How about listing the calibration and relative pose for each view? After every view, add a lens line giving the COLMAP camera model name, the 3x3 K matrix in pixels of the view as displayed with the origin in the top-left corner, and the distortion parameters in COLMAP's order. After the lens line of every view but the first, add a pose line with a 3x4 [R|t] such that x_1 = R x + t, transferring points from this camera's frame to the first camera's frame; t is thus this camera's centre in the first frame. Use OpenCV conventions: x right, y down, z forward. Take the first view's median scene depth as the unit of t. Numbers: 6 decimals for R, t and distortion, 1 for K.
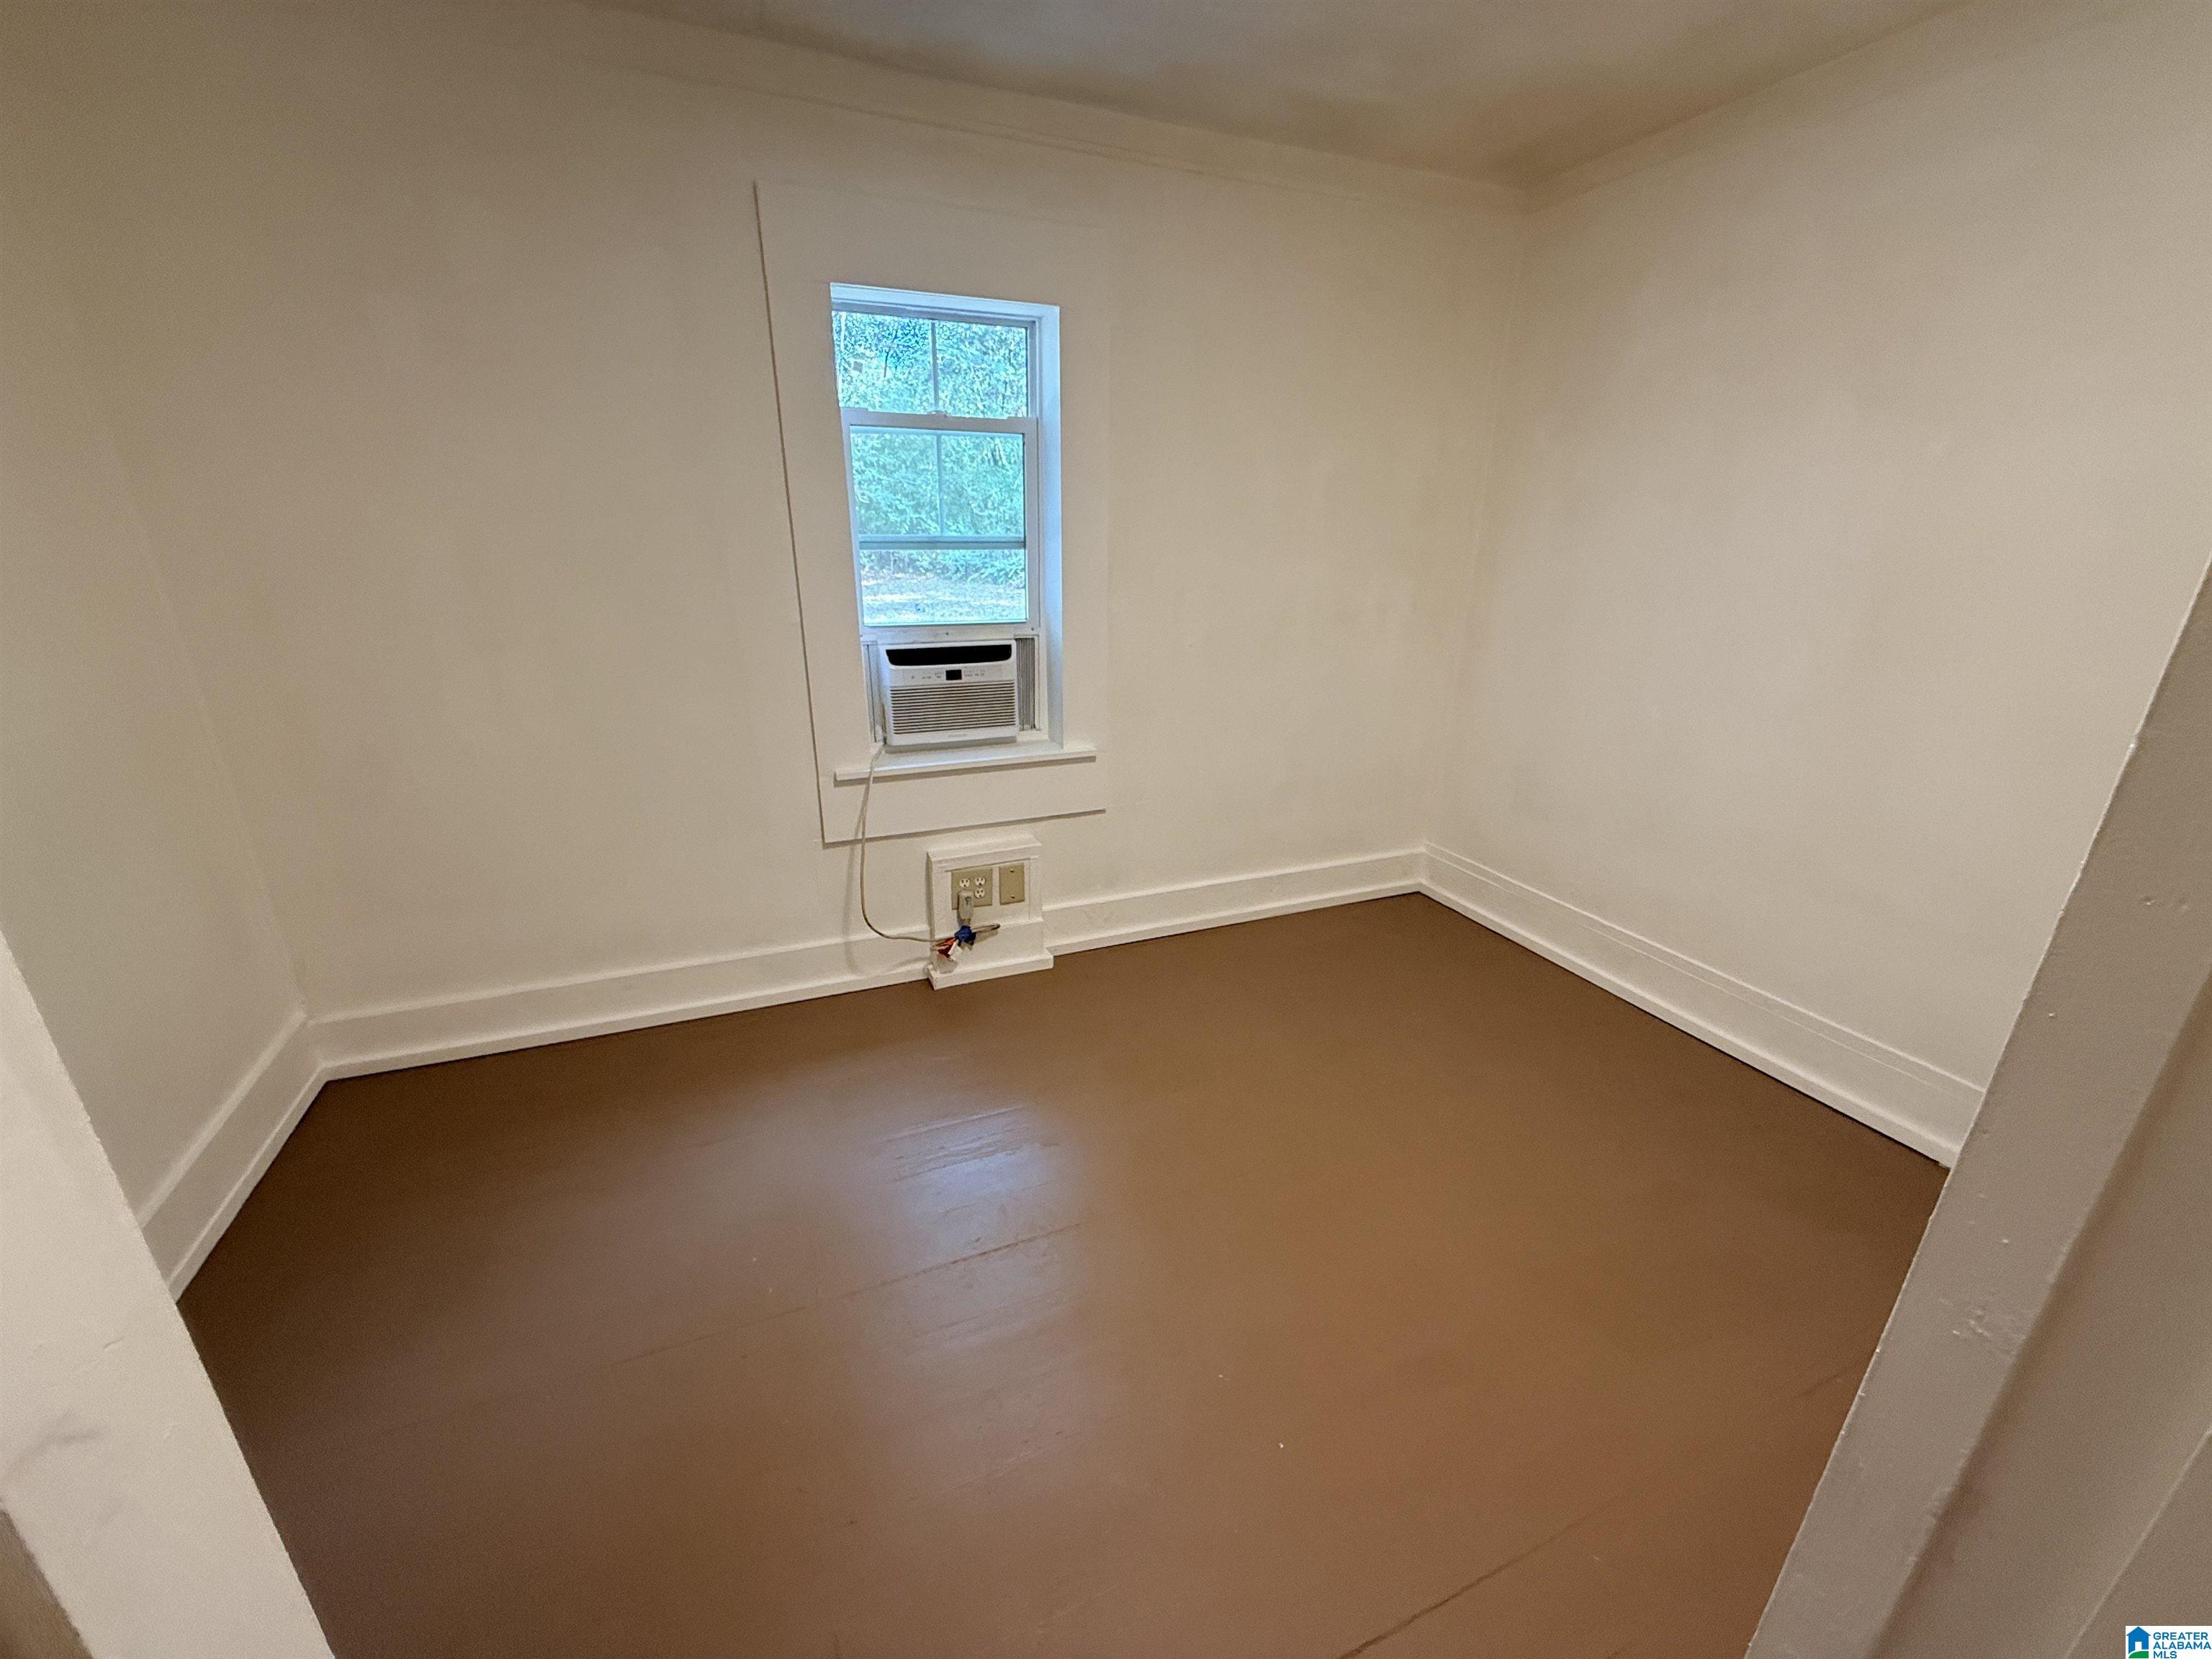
lens RADIAL K [[887.4, 0, 1092.7], [0, 887.4, 846.2], [0, 0, 1]] dist [0.002898, -0.000190]
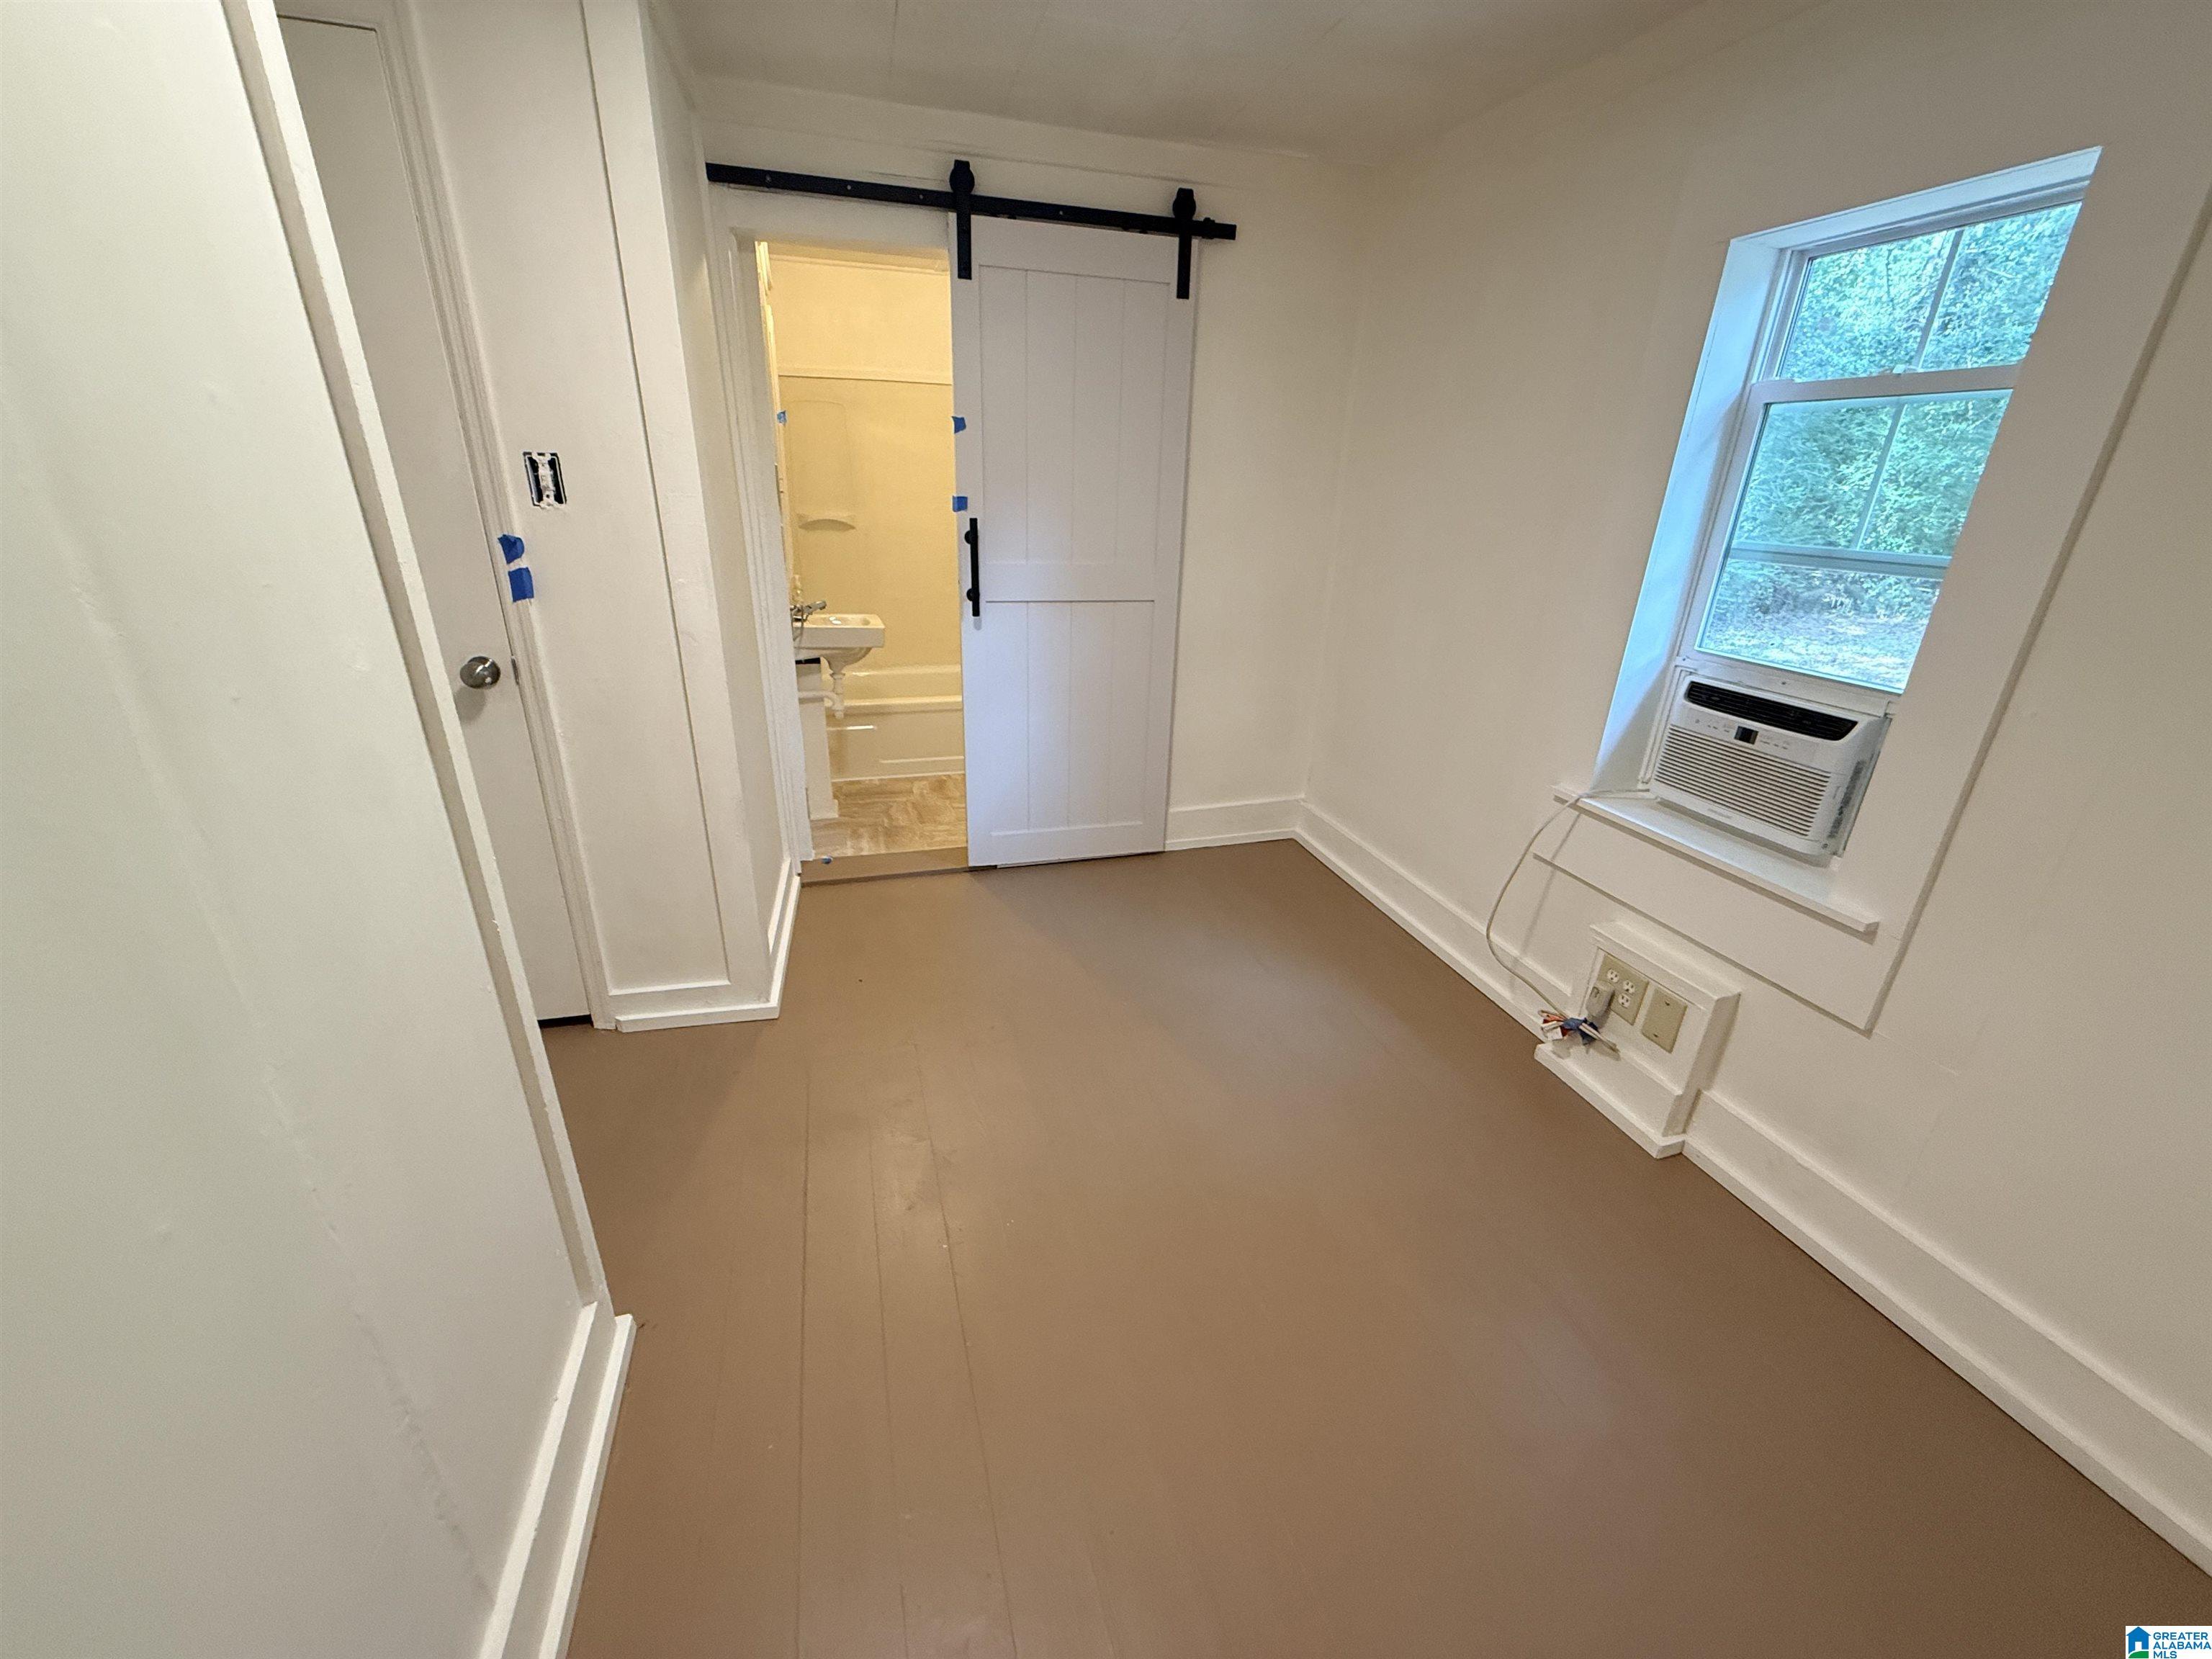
lens RADIAL K [[887.4, 0, 1105.7], [0, 887.4, 844.1], [0, 0, 1]] dist [0.002898, -0.000190]
pose [[-0.102533, 0.374305, -0.921620, 0.605994], [-0.373734, 0.844127, 0.384411, -0.198676], [0.921851, 0.383855, 0.053339, 0.494568]]
